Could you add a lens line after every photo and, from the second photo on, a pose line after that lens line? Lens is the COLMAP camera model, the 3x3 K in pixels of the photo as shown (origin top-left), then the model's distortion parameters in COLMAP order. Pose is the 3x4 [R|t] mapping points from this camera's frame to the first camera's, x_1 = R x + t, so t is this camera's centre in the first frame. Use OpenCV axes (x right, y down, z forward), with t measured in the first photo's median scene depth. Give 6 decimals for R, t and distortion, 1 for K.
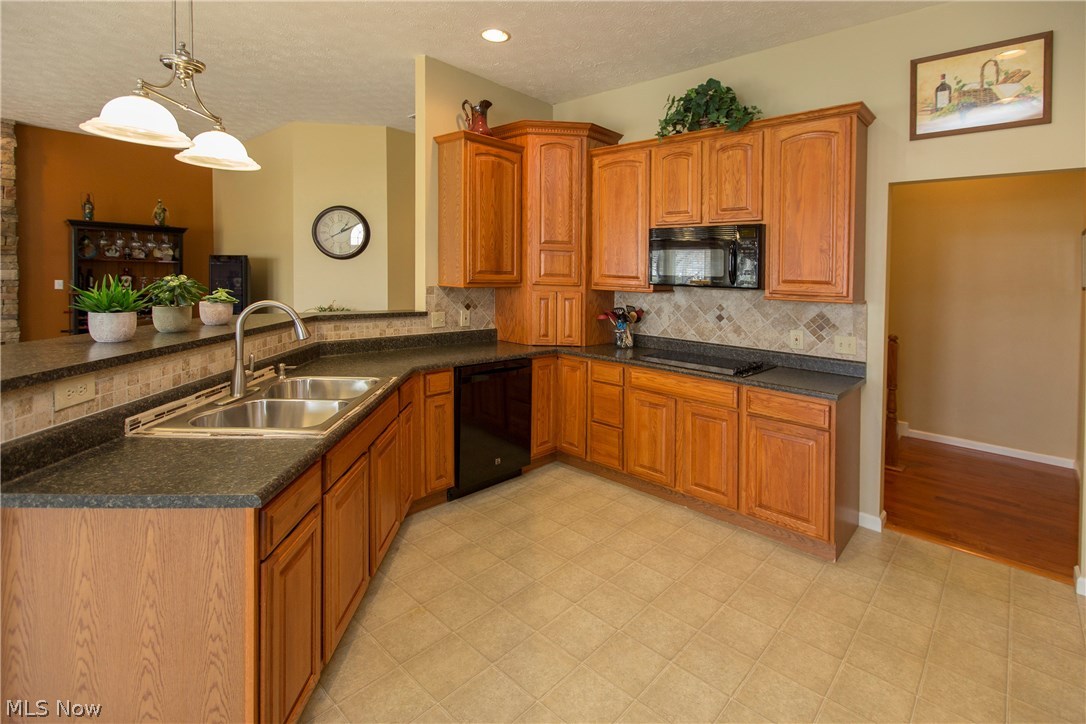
lens RADIAL K [[482.8, 0, 565.4], [0, 482.8, 277.9], [0, 0, 1]] dist [0.012553, -0.002522]
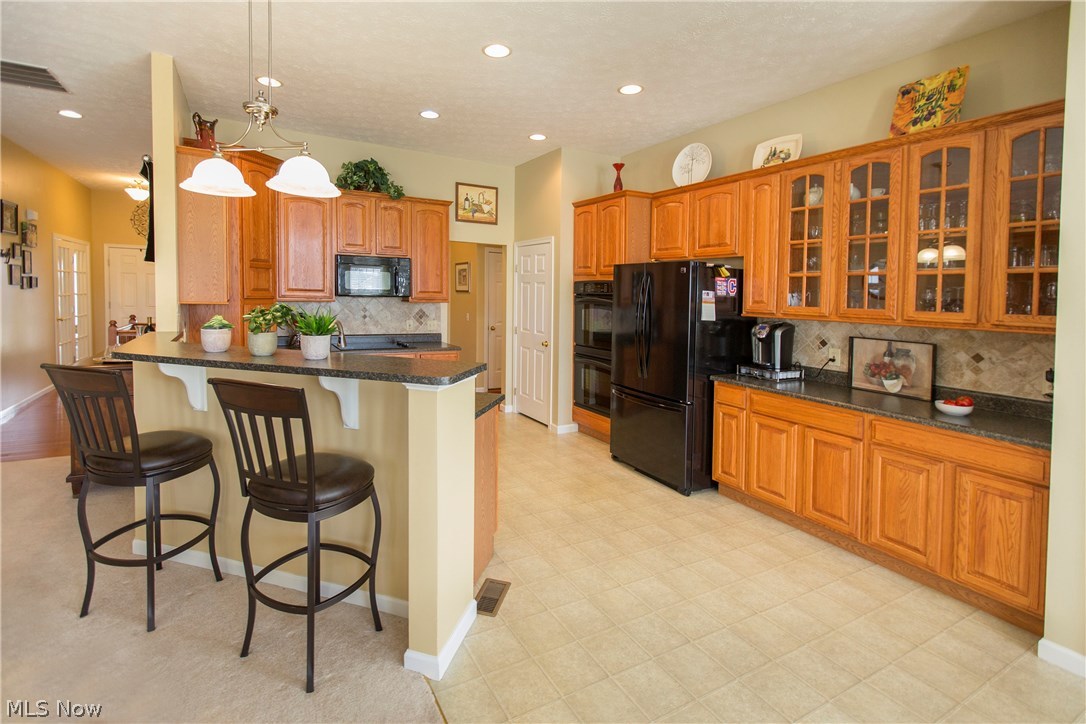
lens RADIAL K [[513.7, 0, 569.8], [0, 513.7, 316.1], [0, 0, 1]] dist [0.013188, -0.001736]
pose [[0.241611, -0.068141, 0.967978, -1.045489], [-0.010602, 0.997287, 0.072850, -0.040690], [-0.970315, -0.027864, 0.240233, 0.012186]]
